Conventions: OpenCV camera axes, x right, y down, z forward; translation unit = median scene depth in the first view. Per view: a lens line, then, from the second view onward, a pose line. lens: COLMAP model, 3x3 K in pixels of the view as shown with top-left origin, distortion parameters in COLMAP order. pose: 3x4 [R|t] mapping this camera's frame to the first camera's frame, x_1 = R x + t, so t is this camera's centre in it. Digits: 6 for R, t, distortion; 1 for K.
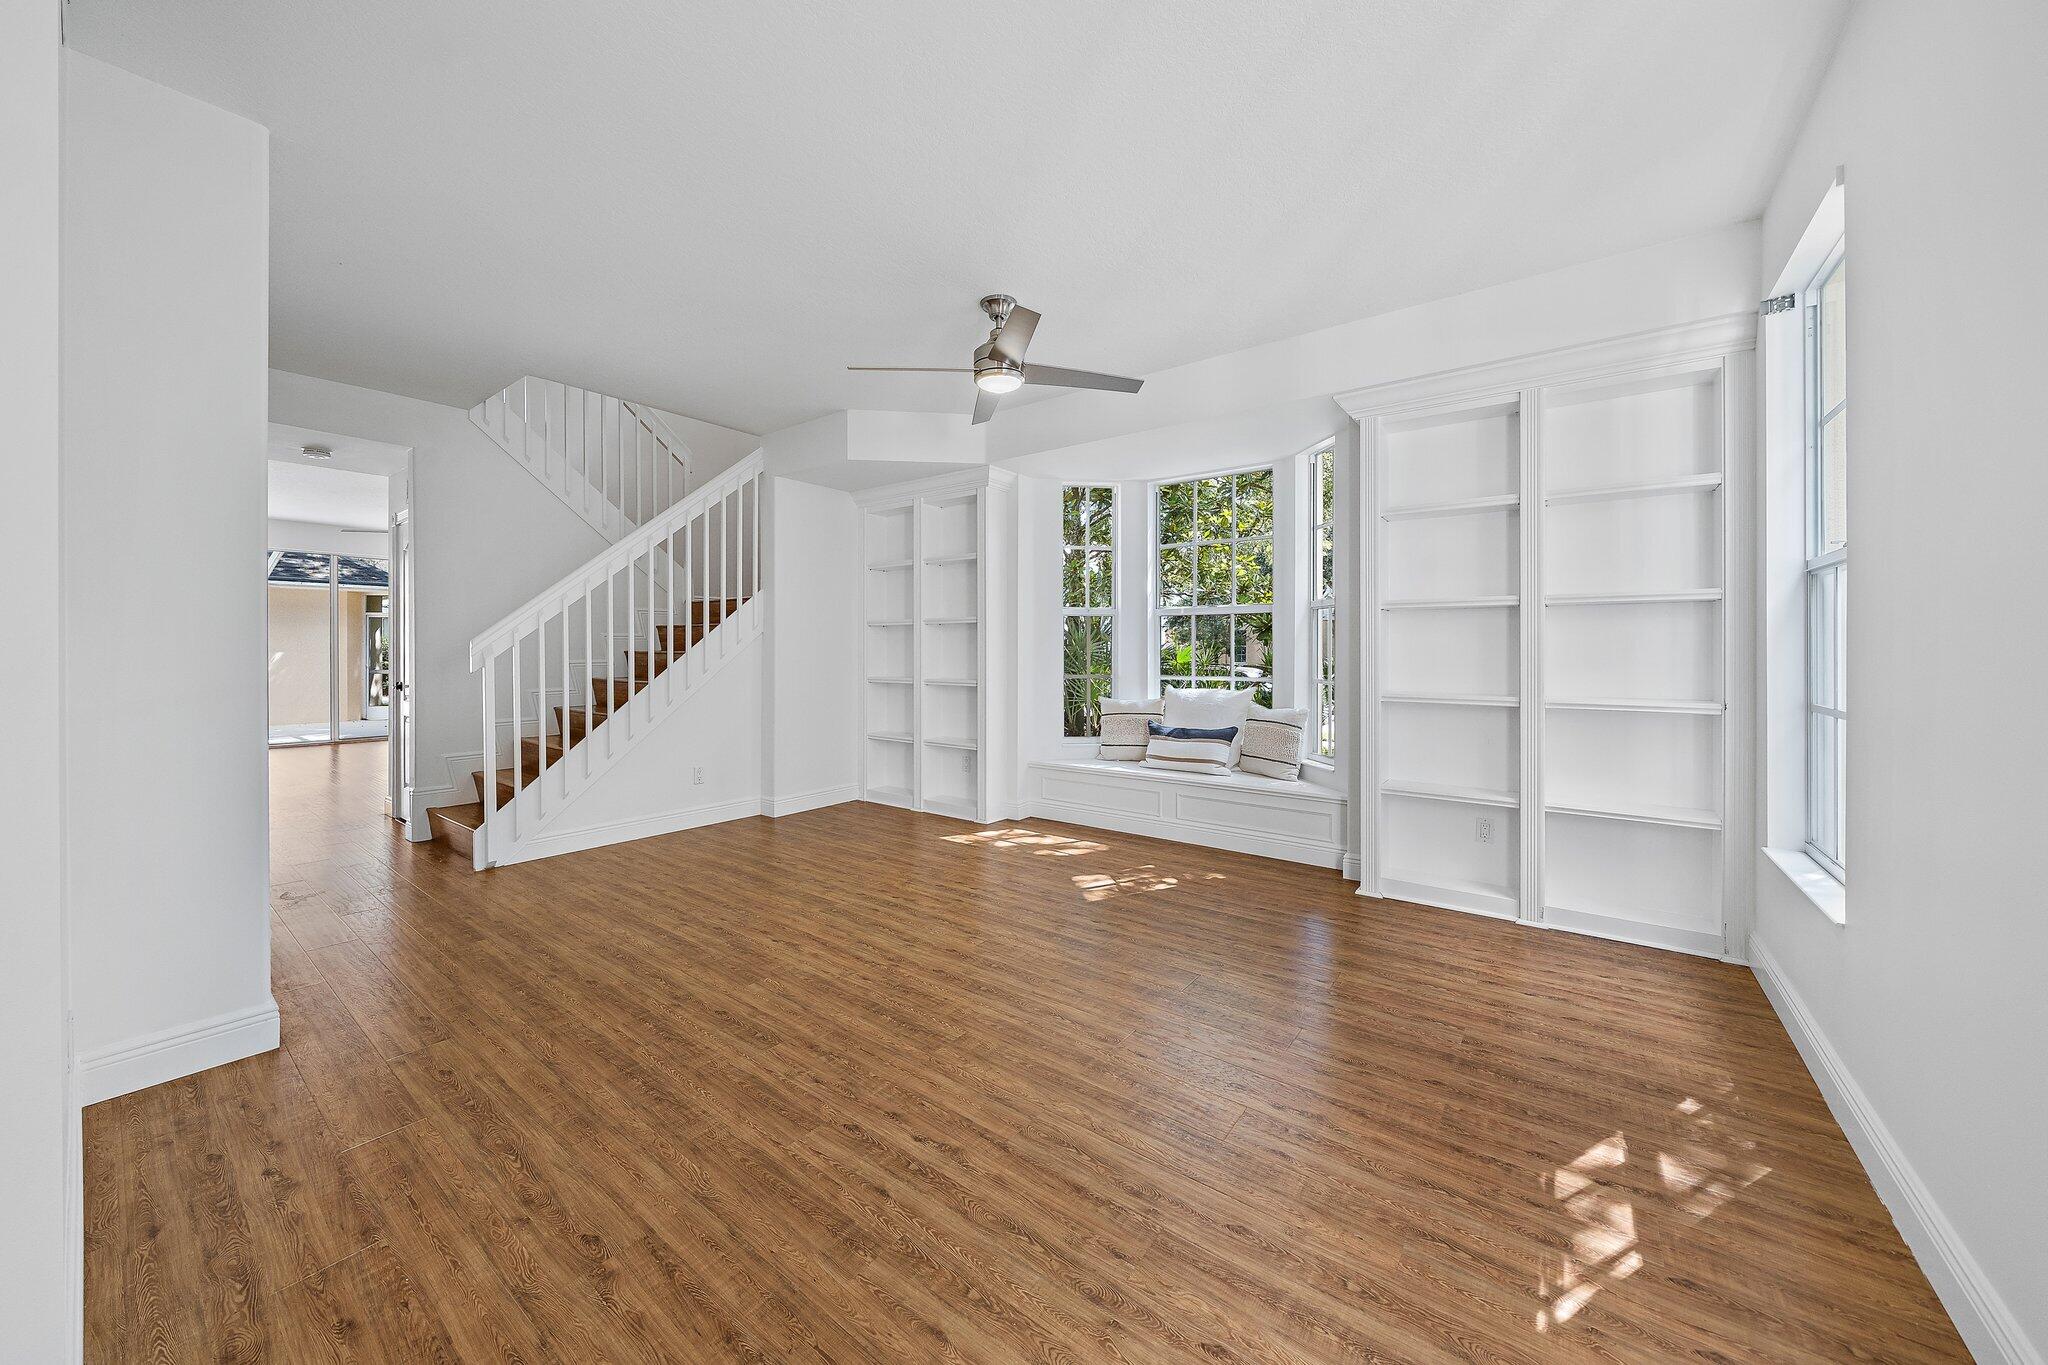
lens RADIAL K [[724.2, 0, 964.2], [0, 724.2, 633.0], [0, 0, 1]] dist [0.001798, -0.000033]
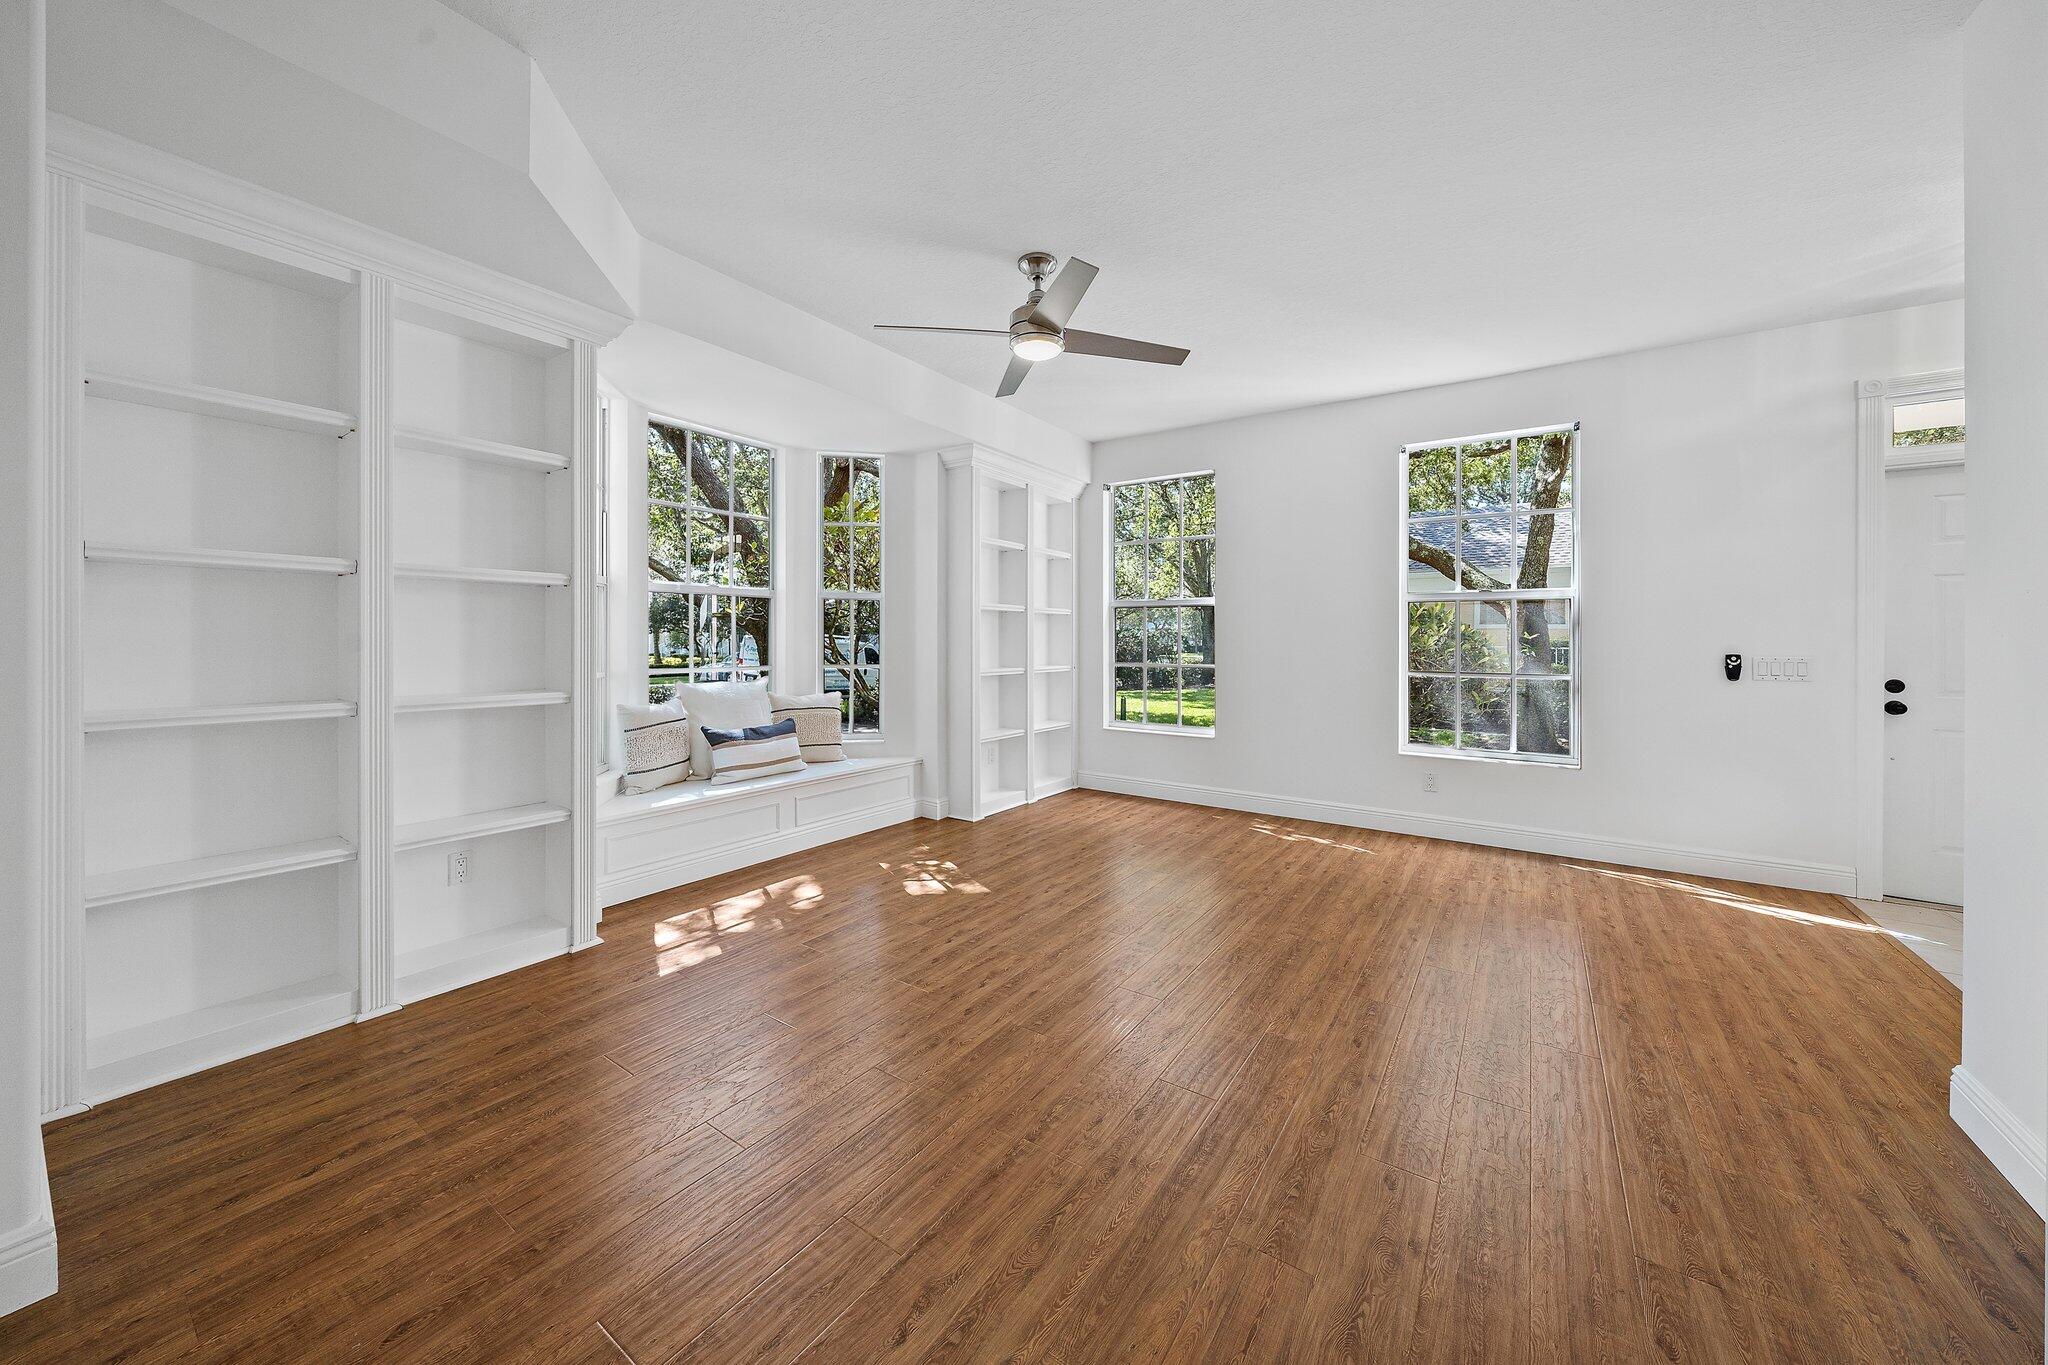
lens RADIAL K [[735.4, 0, 1019.1], [0, 735.4, 645.1], [0, 0, 1]] dist [-0.001701, -0.000205]
pose [[-0.090559, -0.008783, 0.995852, -0.932394], [-0.034584, 0.999386, 0.005669, 0.018997], [-0.995290, -0.033927, -0.090808, 1.166151]]
